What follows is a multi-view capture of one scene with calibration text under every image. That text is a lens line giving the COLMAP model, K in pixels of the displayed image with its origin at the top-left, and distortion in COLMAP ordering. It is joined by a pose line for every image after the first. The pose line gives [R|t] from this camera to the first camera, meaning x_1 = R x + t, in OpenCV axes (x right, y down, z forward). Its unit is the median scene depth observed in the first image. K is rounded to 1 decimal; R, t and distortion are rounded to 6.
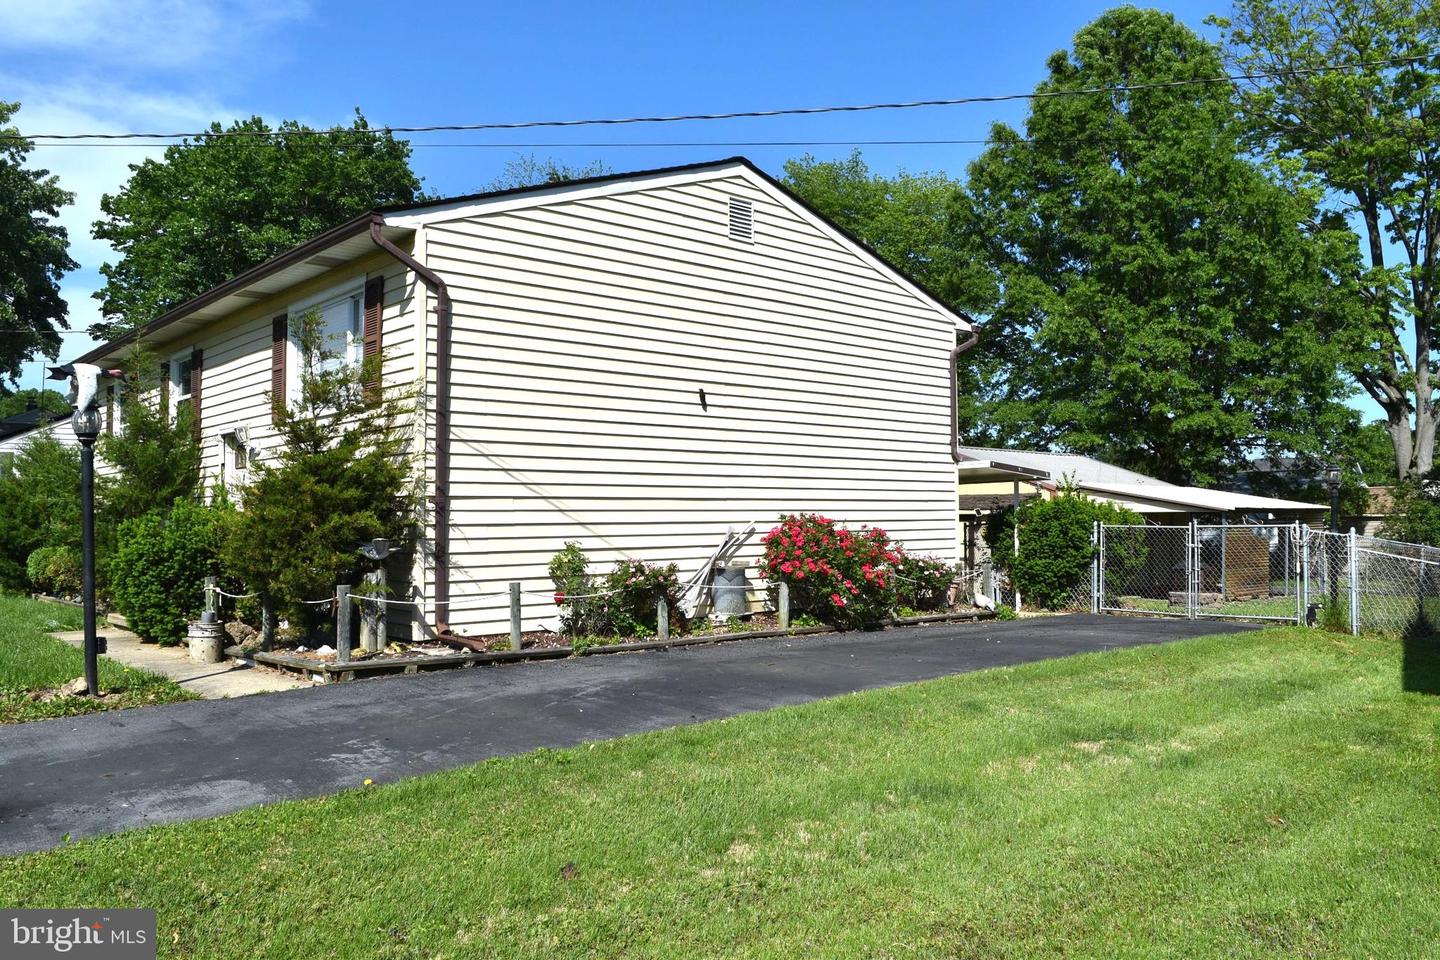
lens RADIAL K [[1125.6, 0, 720.0], [0, 1125.6, 480.0], [0, 0, 1]] dist [-0.076100, 0.003826]
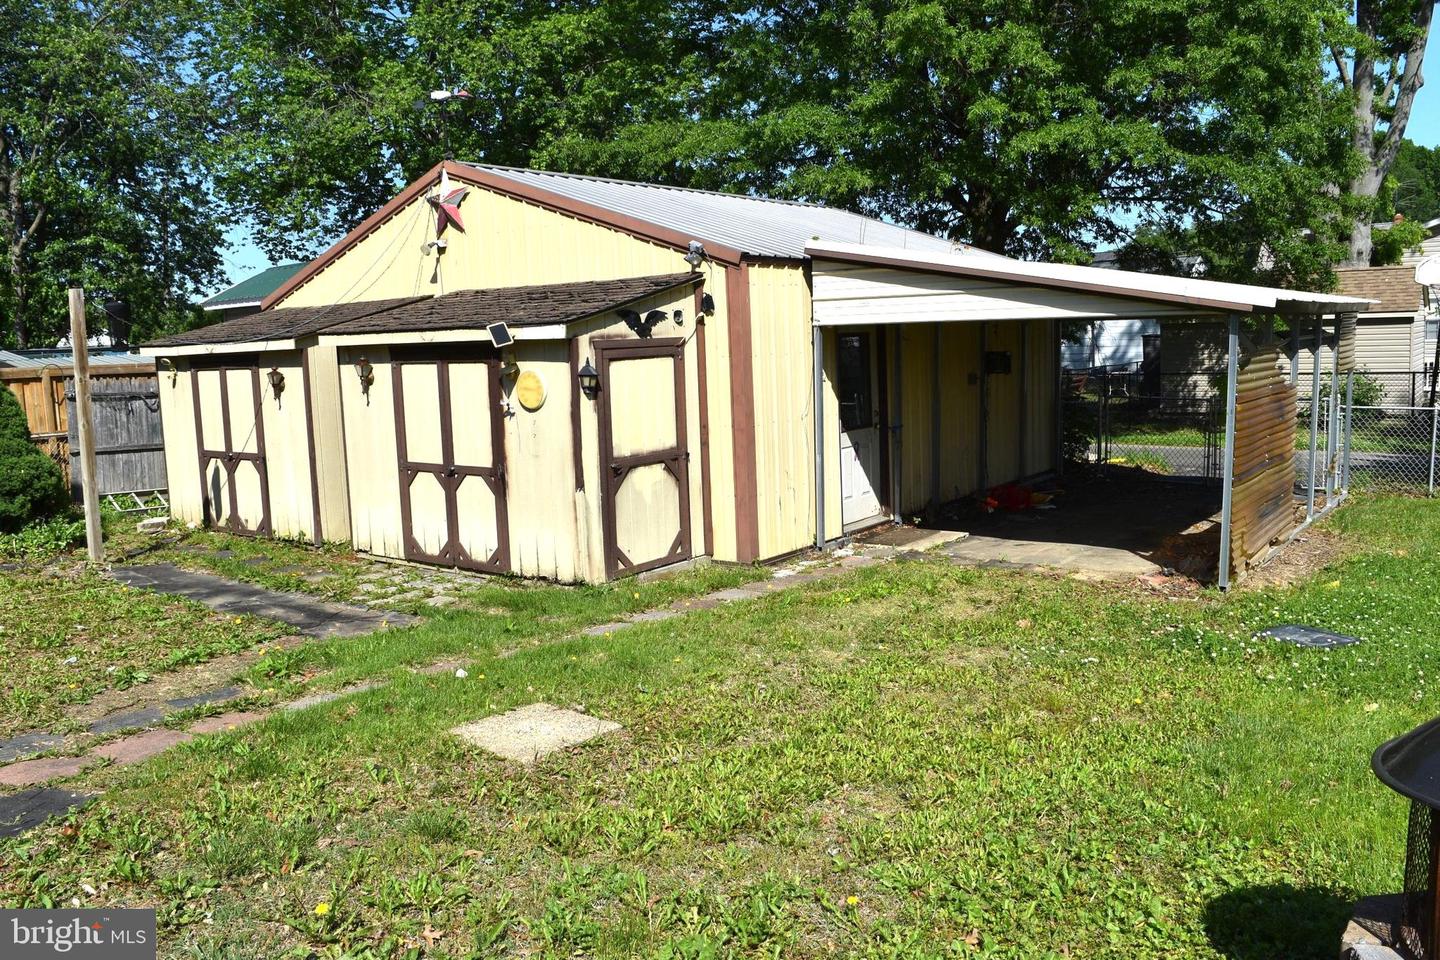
lens RADIAL K [[1125.6, 0, 720.0], [0, 1125.6, 480.0], [0, 0, 1]] dist [-0.076100, 0.003826]
pose [[0.980215, -0.054224, 0.190364, 0.173332], [0.022202, 0.985795, 0.166480, 0.013189], [-0.196687, -0.158960, 0.967495, 0.511485]]
